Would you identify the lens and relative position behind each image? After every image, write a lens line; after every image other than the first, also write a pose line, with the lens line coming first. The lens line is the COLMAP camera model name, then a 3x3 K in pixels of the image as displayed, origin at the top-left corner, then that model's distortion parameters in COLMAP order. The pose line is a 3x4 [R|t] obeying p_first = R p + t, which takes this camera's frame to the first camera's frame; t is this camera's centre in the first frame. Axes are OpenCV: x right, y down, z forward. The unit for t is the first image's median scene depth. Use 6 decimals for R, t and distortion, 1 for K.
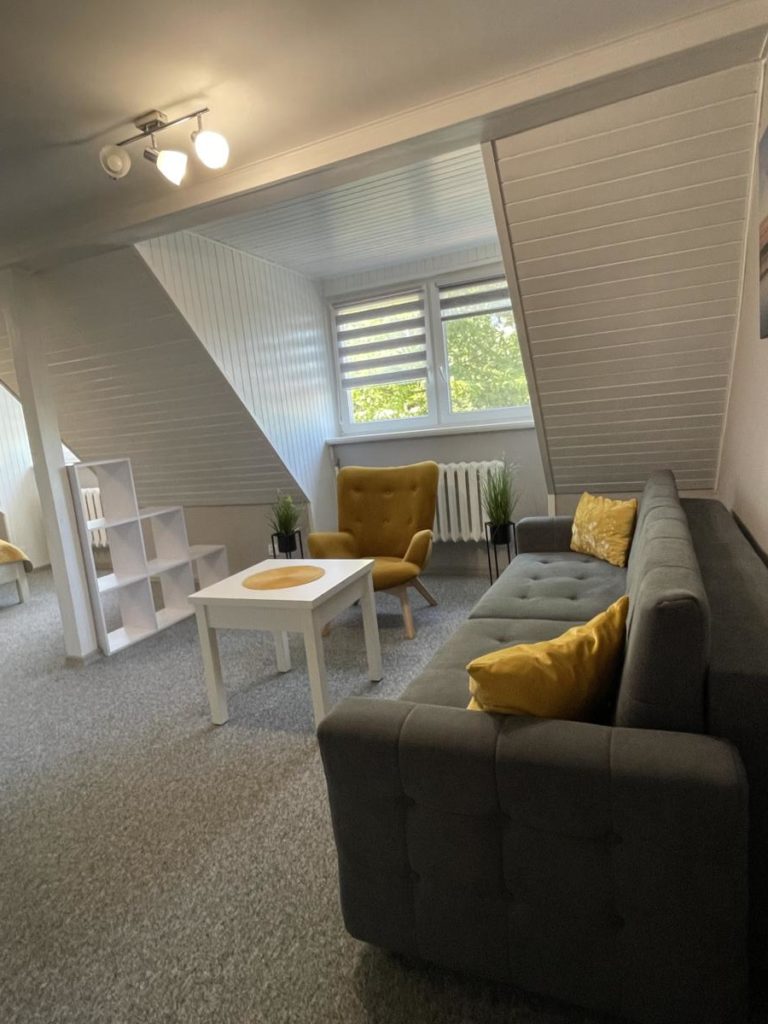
lens RADIAL K [[594.0, 0, 384.0], [0, 594.0, 512.0], [0, 0, 1]] dist [-0.002129, 0.024882]
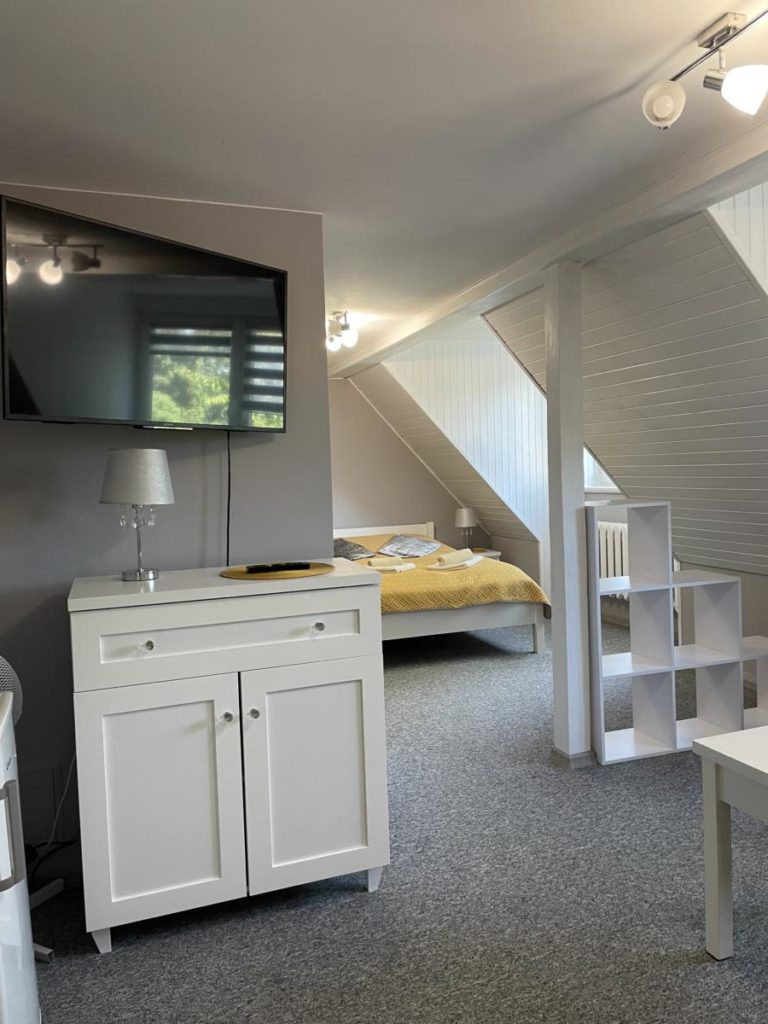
lens RADIAL K [[782.9, 0, 384.0], [0, 782.9, 512.0], [0, 0, 1]] dist [0.105672, -0.135371]
pose [[0.685962, 0.118529, -0.717918, 0.022215], [-0.147740, 0.988780, 0.022085, -0.052455], [0.712481, 0.090916, 0.695777, 0.095671]]
